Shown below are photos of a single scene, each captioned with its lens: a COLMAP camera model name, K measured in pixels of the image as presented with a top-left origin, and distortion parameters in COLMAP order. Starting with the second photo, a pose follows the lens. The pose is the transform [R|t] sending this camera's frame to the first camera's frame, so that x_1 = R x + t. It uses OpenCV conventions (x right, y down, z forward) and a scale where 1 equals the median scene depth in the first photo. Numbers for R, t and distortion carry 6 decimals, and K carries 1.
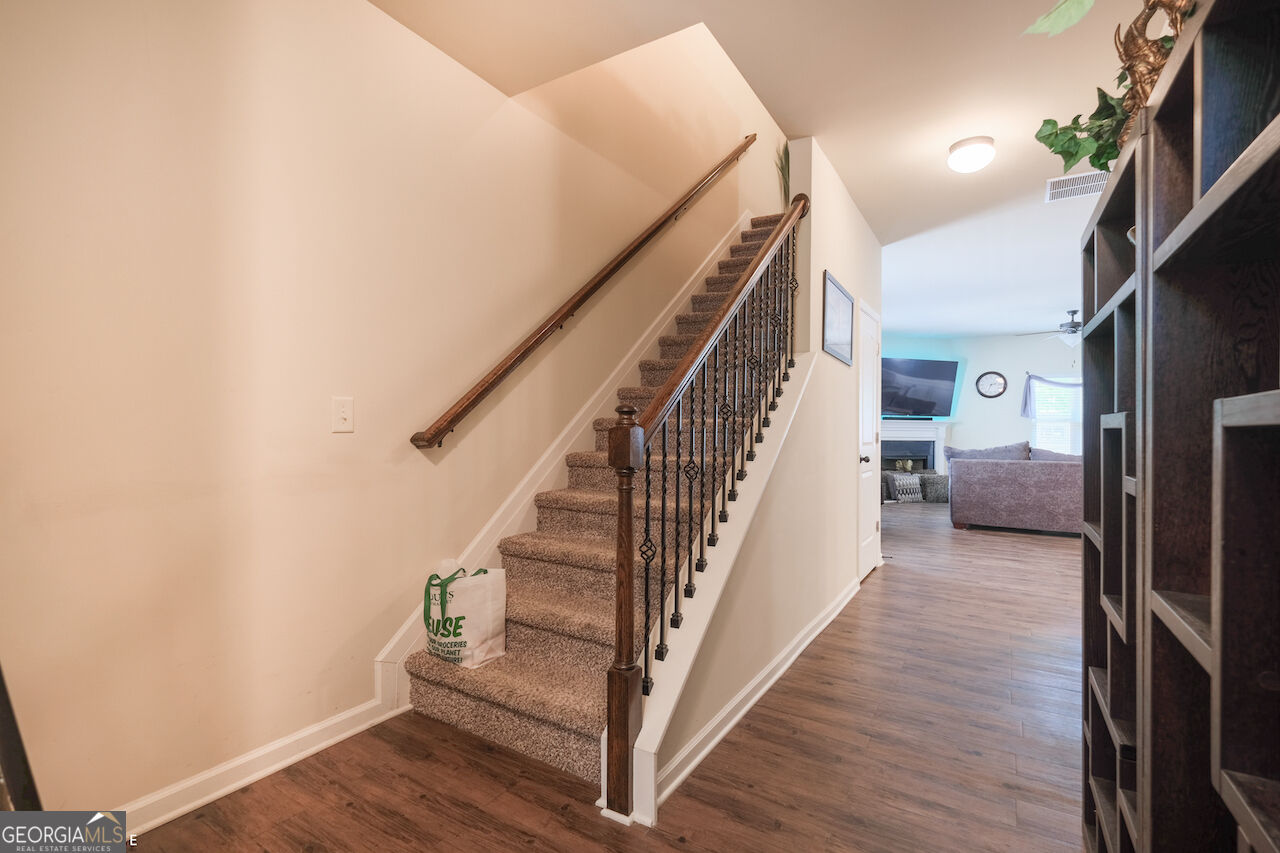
lens RADIAL K [[595.2, 0, 621.4], [0, 595.2, 427.0], [0, 0, 1]] dist [0.001152, 0.000370]
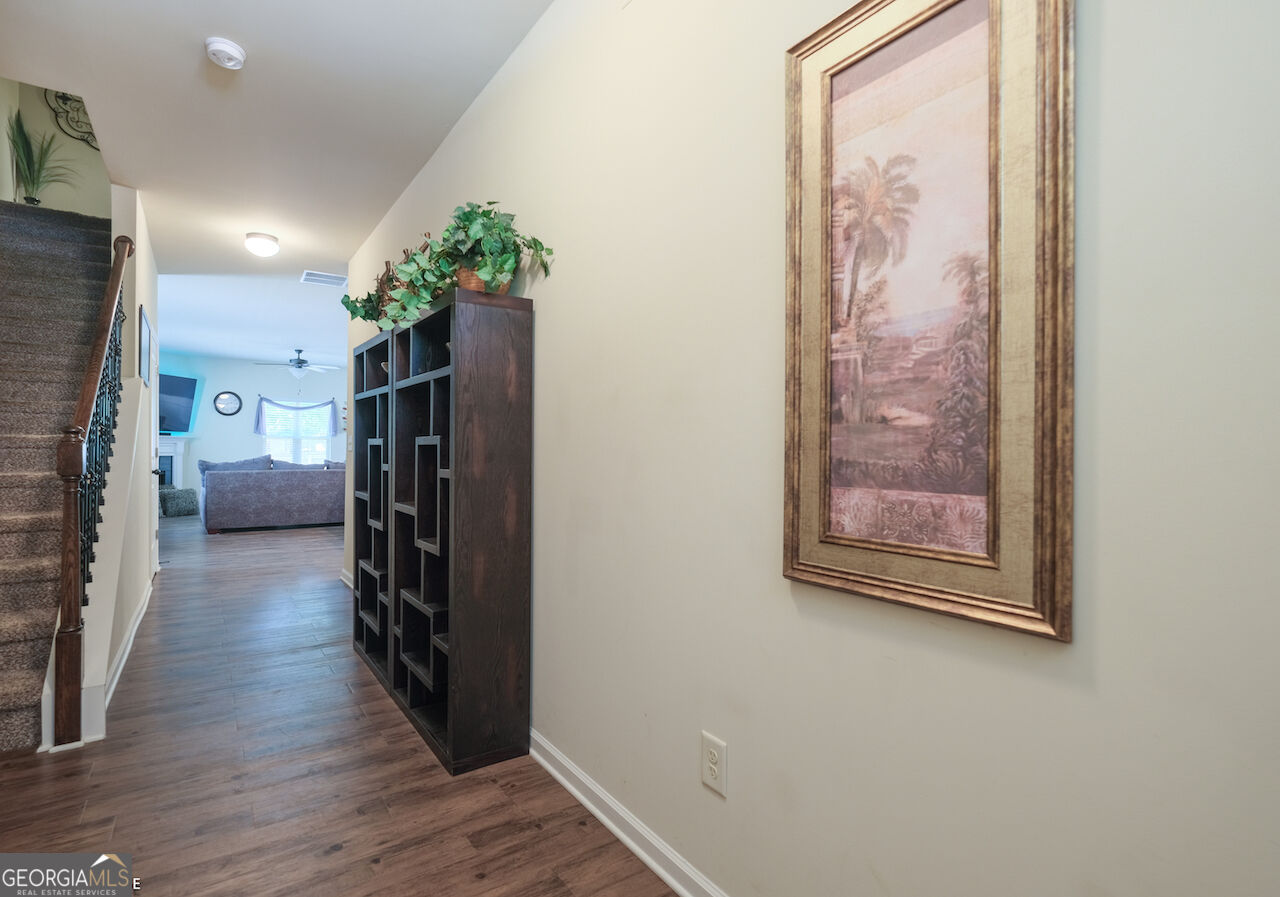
lens RADIAL K [[624.4, 0, 611.6], [0, 624.4, 446.3], [0, 0, 1]] dist [-0.002840, -0.000760]
pose [[0.410868, -0.003006, 0.911690, -0.186462], [-0.003530, 0.999982, 0.004888, -0.001328], [-0.911688, -0.005227, 0.410850, -0.154637]]
